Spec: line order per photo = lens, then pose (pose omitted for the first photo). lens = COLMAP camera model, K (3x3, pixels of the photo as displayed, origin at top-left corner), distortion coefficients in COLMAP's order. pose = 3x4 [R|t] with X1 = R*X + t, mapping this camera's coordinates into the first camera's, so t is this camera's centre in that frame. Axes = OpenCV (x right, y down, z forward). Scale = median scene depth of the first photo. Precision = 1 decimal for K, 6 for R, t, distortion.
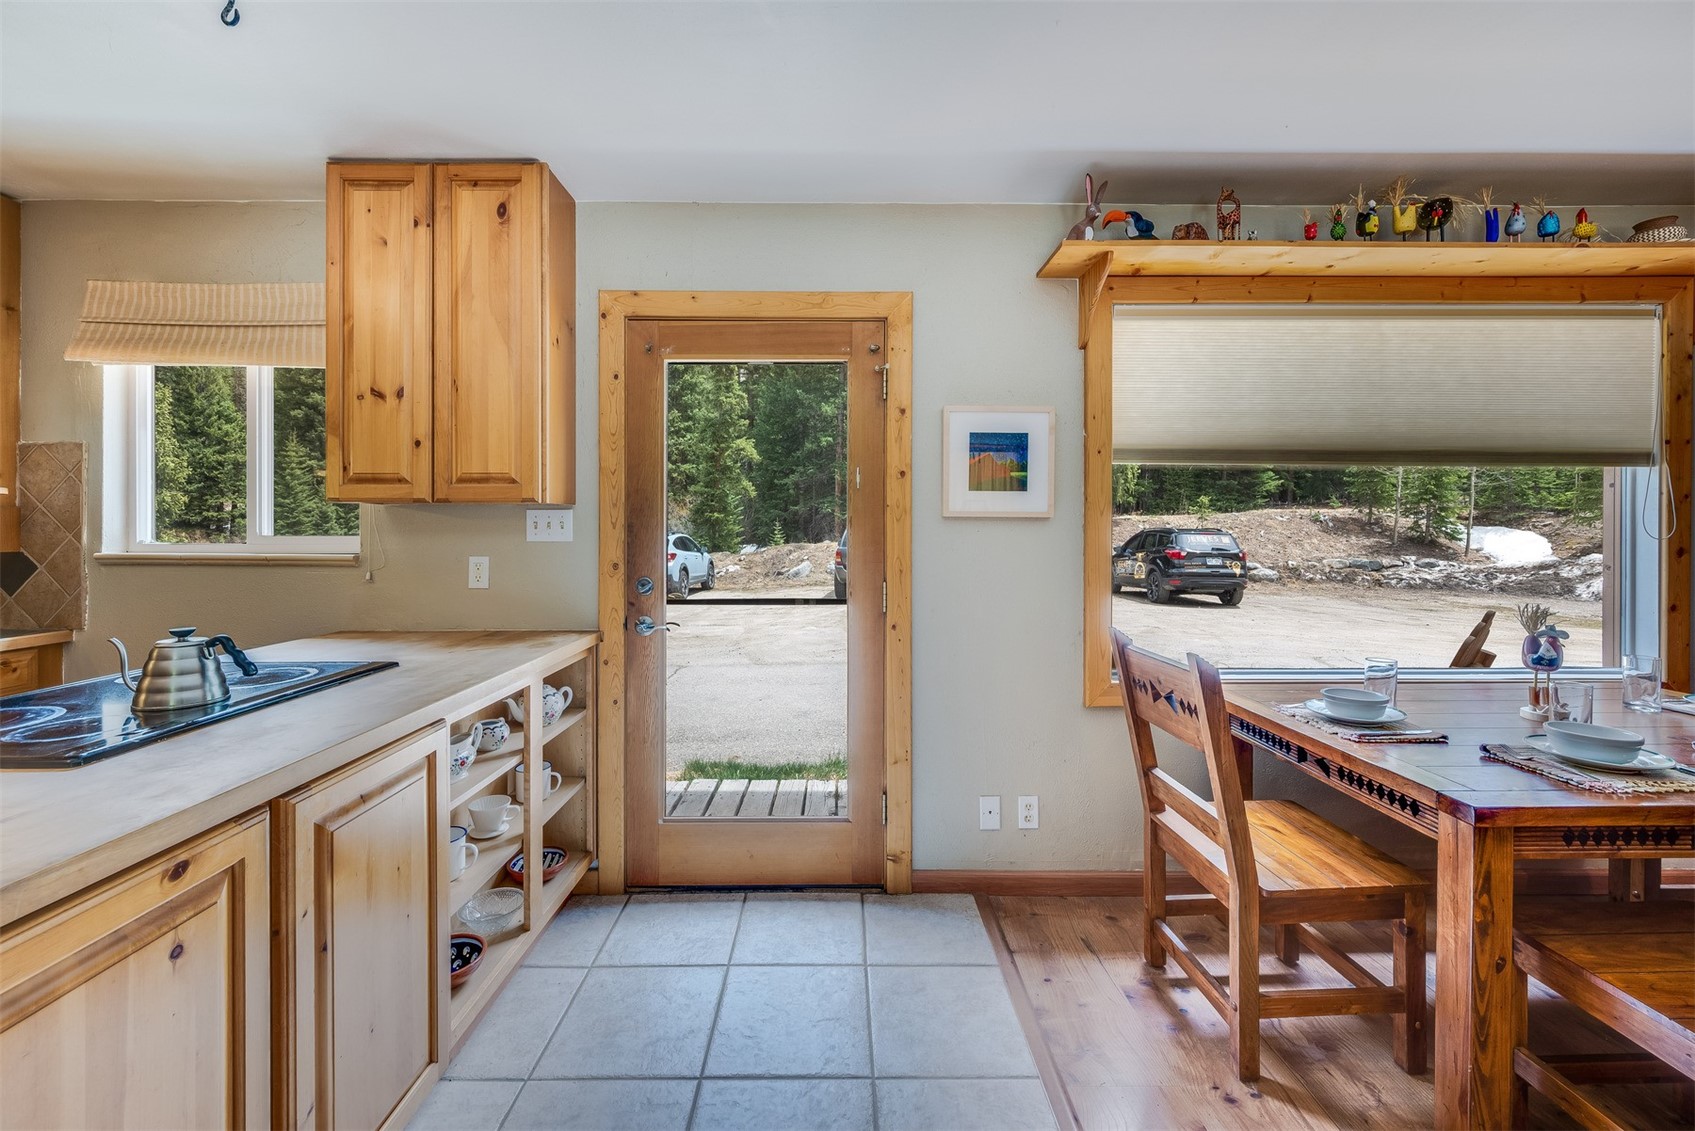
lens RADIAL K [[661.4, 0, 844.7], [0, 661.4, 530.5], [0, 0, 1]] dist [-0.000160, 0.000086]
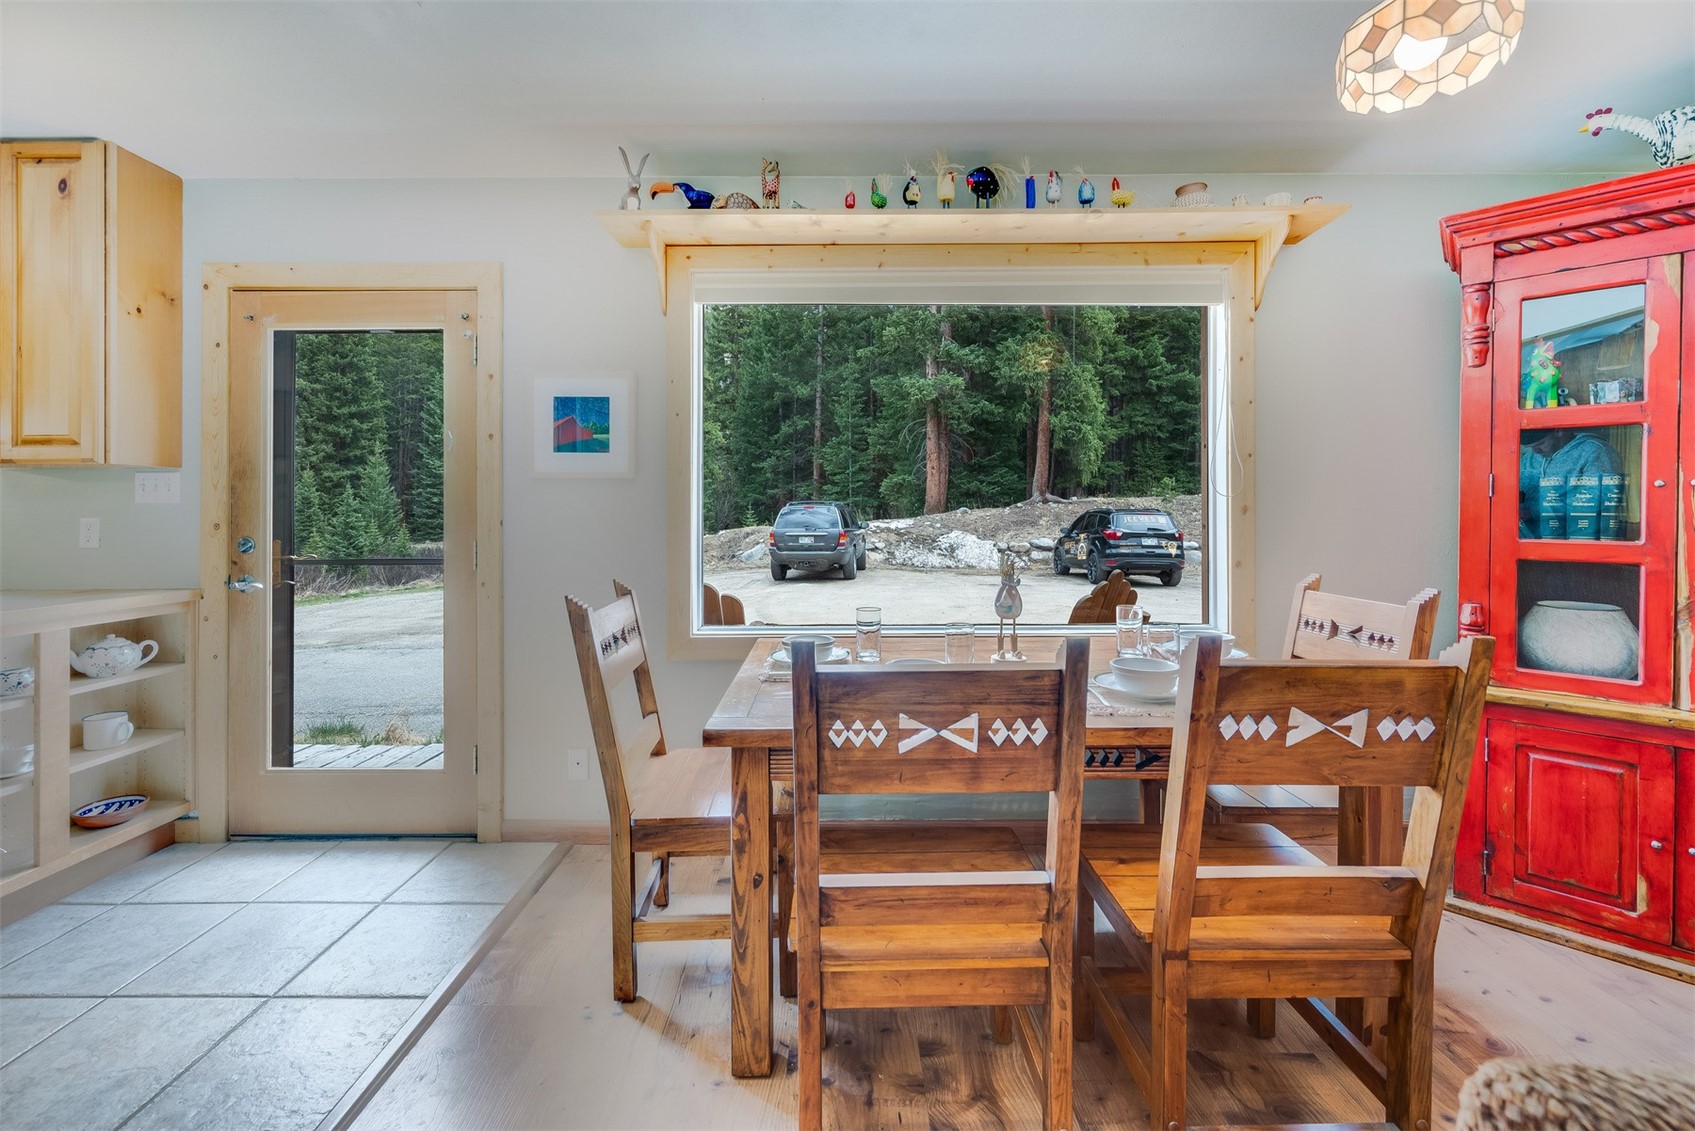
lens RADIAL K [[668.2, 0, 842.5], [0, 668.2, 511.6], [0, 0, 1]] dist [-0.001090, 0.000209]
pose [[0.999958, -0.003254, -0.008547, 0.648054], [0.003200, 0.999975, -0.006383, 0.040355], [0.008567, 0.006356, 0.999943, -0.043312]]
